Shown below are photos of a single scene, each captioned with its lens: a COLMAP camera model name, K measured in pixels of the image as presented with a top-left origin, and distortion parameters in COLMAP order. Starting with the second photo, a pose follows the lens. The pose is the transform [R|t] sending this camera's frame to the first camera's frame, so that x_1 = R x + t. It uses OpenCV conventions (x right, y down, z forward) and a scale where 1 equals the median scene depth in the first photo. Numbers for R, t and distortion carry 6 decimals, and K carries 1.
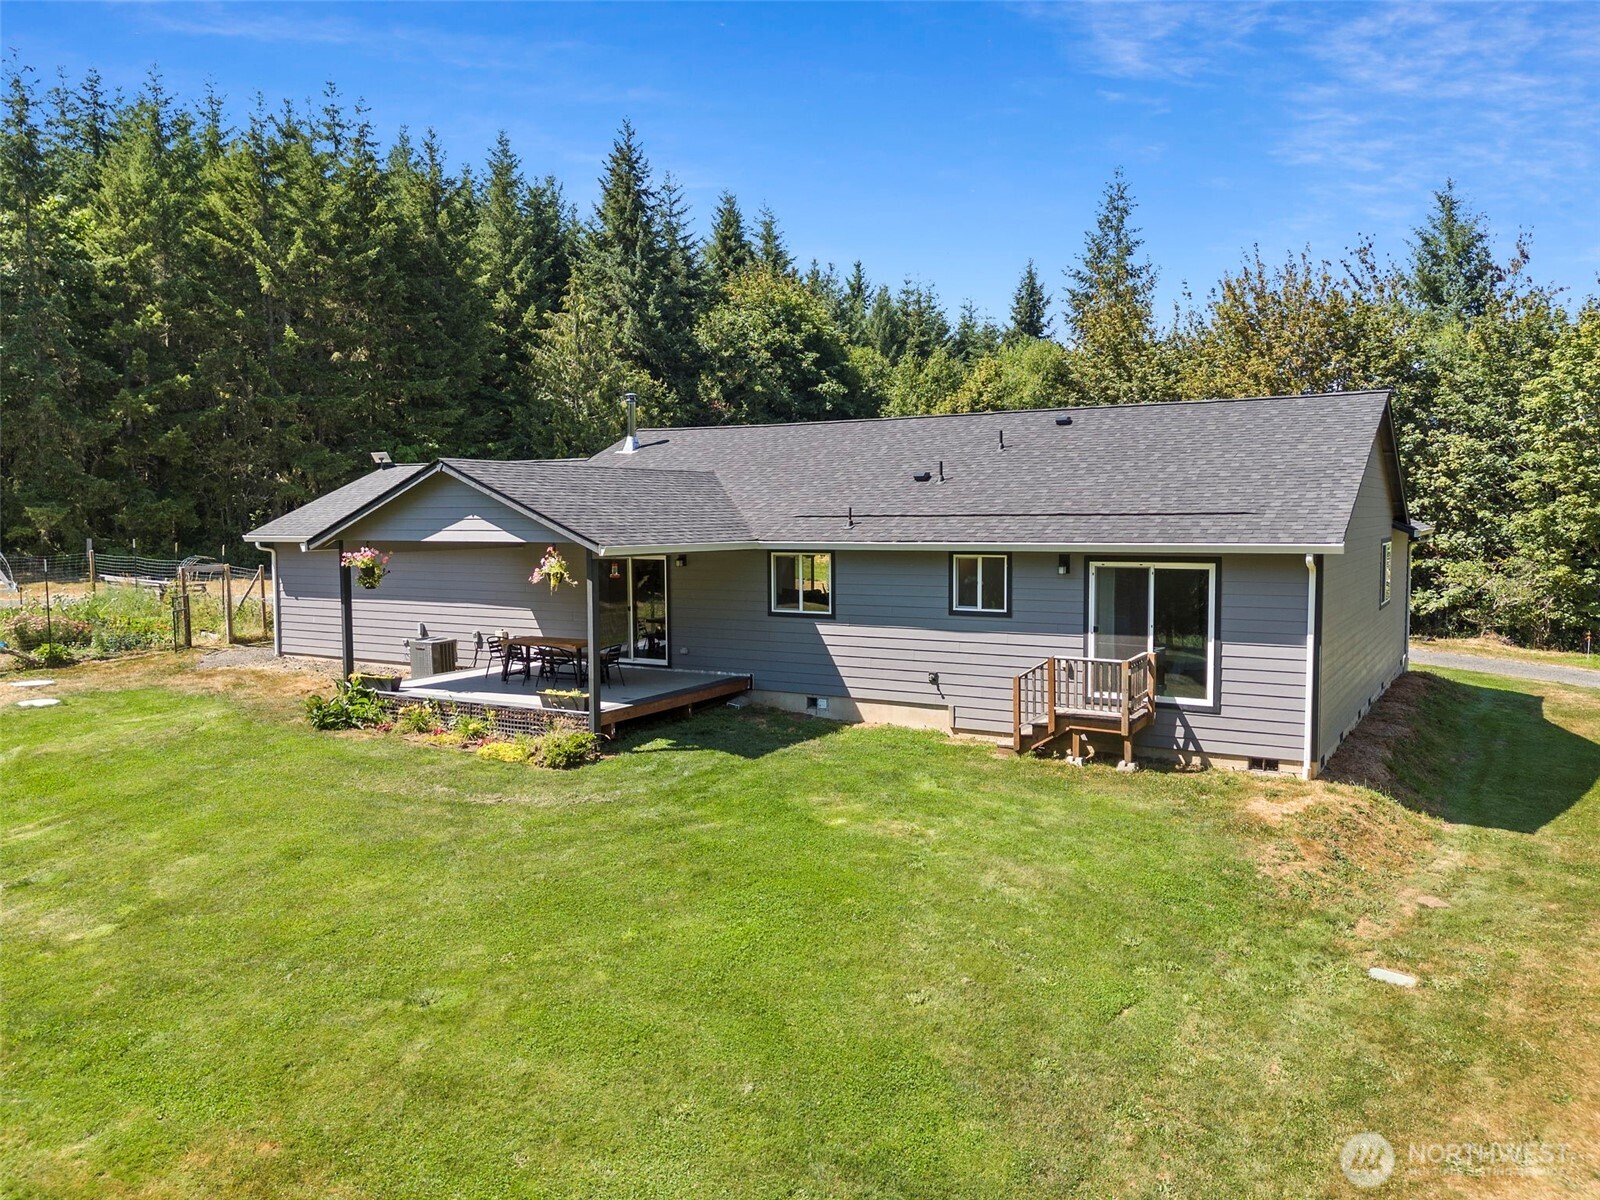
lens RADIAL K [[1130.3, 0, 800.0], [0, 1130.3, 600.0], [0, 0, 1]] dist [-0.001364, -0.000262]
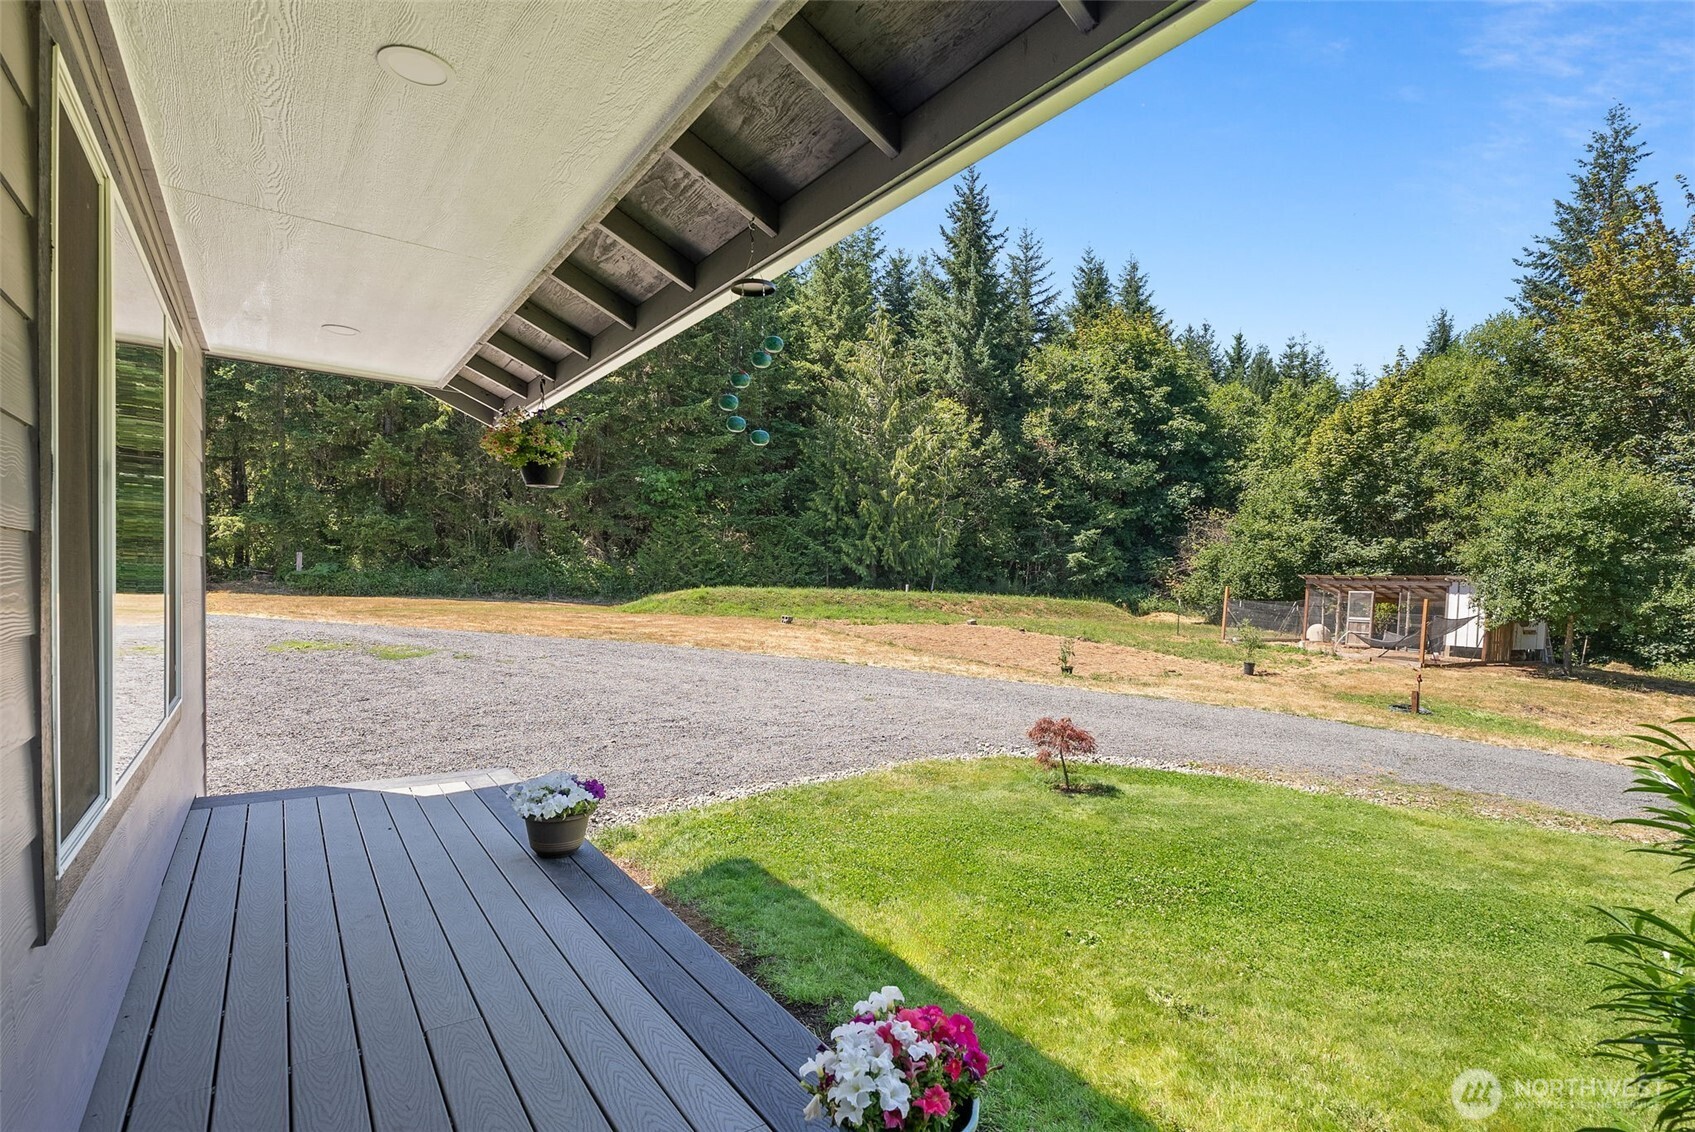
lens RADIAL K [[779.0, 0, 851.5], [0, 779.0, 606.0], [0, 0, 1]] dist [-0.001044, -0.000196]
pose [[0.912922, 0.043645, -0.405794, 0.044115], [-0.059879, 0.997830, -0.027388, -0.012037], [0.403718, 0.049301, 0.913554, 0.338763]]
